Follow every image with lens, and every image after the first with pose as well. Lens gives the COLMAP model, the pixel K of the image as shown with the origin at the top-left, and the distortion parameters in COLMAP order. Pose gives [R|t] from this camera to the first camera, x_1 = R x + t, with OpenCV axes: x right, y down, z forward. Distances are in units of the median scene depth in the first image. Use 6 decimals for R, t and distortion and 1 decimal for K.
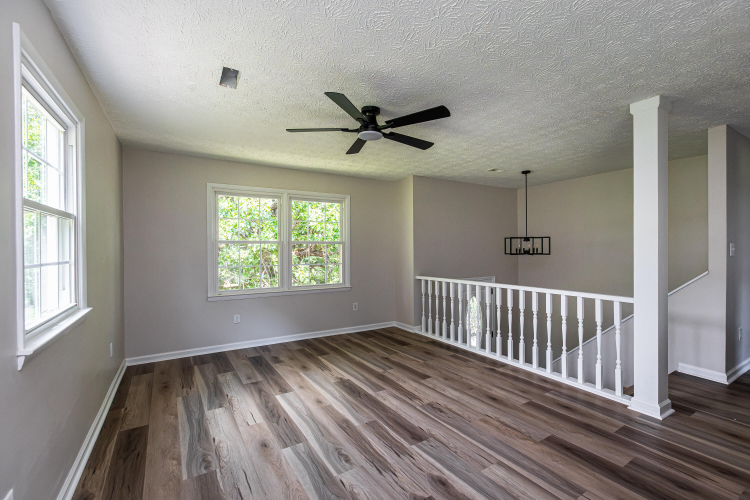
lens RADIAL K [[332.5, 0, 376.4], [0, 332.5, 251.3], [0, 0, 1]] dist [0.000640, 0.001160]
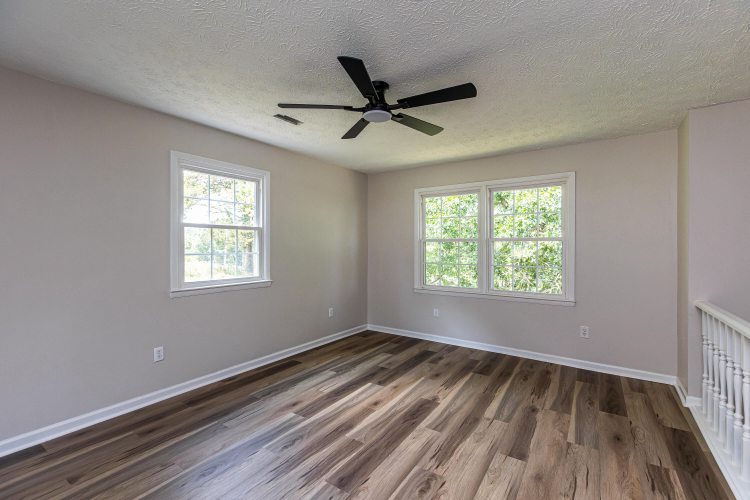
lens RADIAL K [[332.5, 0, 374.3], [0, 332.5, 246.8], [0, 0, 1]] dist [0.000640, 0.001160]
pose [[0.402309, 0.004459, -0.915493, 0.609985], [-0.012216, 0.999925, -0.000498, -0.005853], [0.915422, 0.011384, 0.402334, 0.507896]]
